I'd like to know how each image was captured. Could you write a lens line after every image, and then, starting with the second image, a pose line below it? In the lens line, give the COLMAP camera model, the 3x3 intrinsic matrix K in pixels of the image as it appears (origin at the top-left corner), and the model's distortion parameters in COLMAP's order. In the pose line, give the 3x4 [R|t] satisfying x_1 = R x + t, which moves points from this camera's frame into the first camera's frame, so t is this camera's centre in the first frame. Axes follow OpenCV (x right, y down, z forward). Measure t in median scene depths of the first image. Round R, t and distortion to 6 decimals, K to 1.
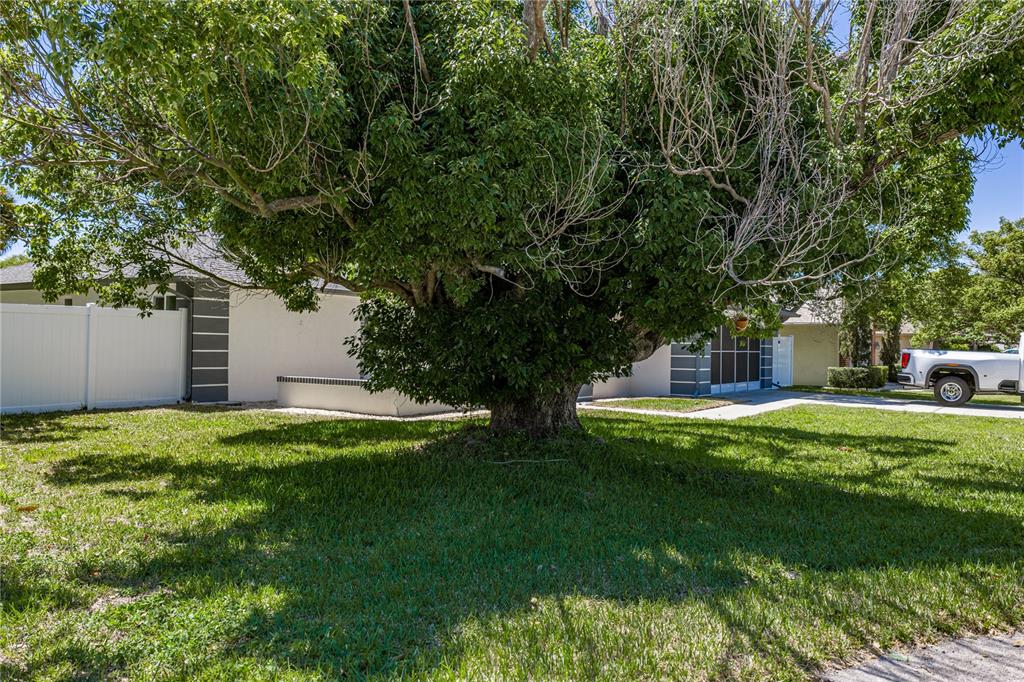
lens RADIAL K [[836.1, 0, 514.5], [0, 836.1, 352.5], [0, 0, 1]] dist [0.035495, -0.007132]
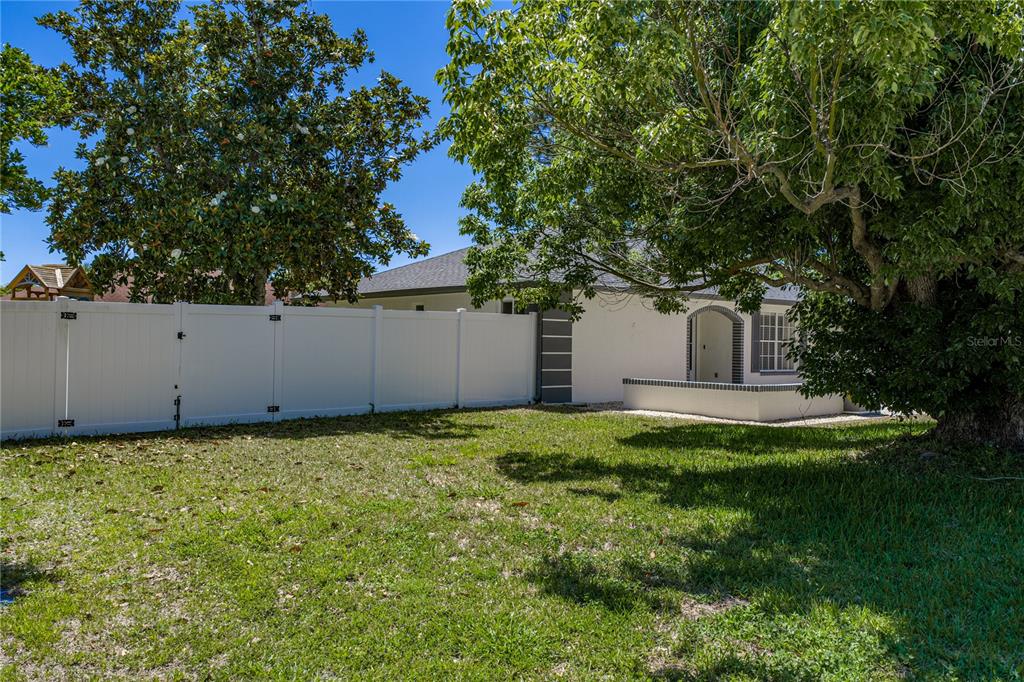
lens RADIAL K [[836.1, 0, 514.5], [0, 836.1, 352.5], [0, 0, 1]] dist [0.035495, -0.007132]
pose [[0.965579, 0.000479, -0.260108, -0.176151], [-0.001162, 0.999996, -0.002474, -0.000212], [0.260106, 0.002691, 0.965576, -0.000793]]
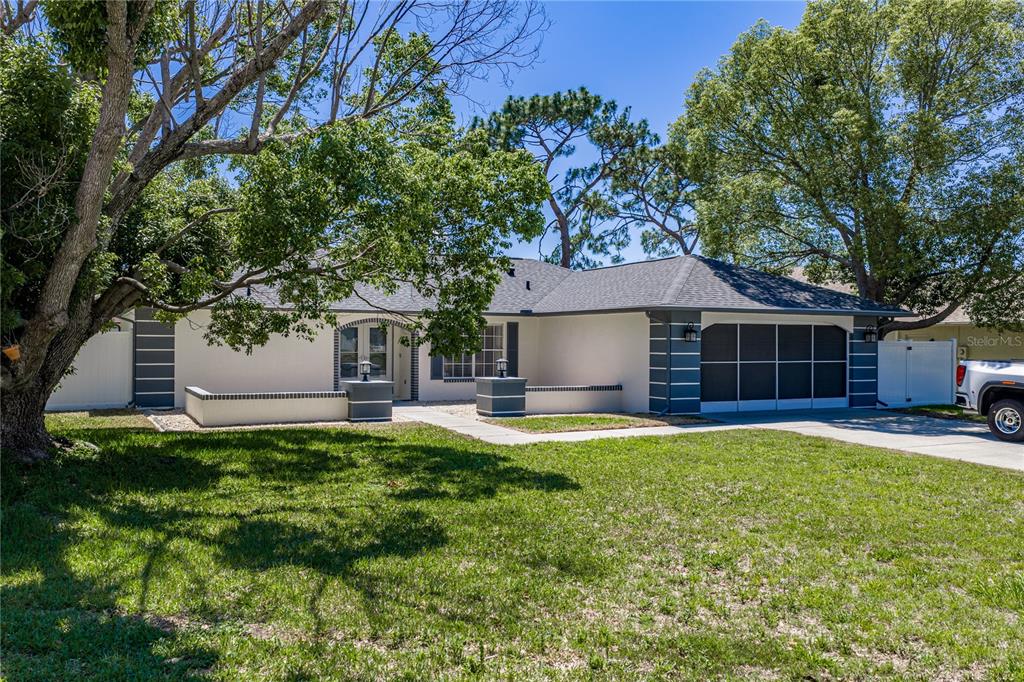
lens RADIAL K [[836.1, 0, 514.5], [0, 836.1, 352.5], [0, 0, 1]] dist [0.035495, -0.007132]
pose [[0.858620, -0.003226, -0.512603, 0.868356], [0.003997, 0.999992, 0.000401, -0.022300], [0.512597, -0.002393, 0.858626, 0.261013]]
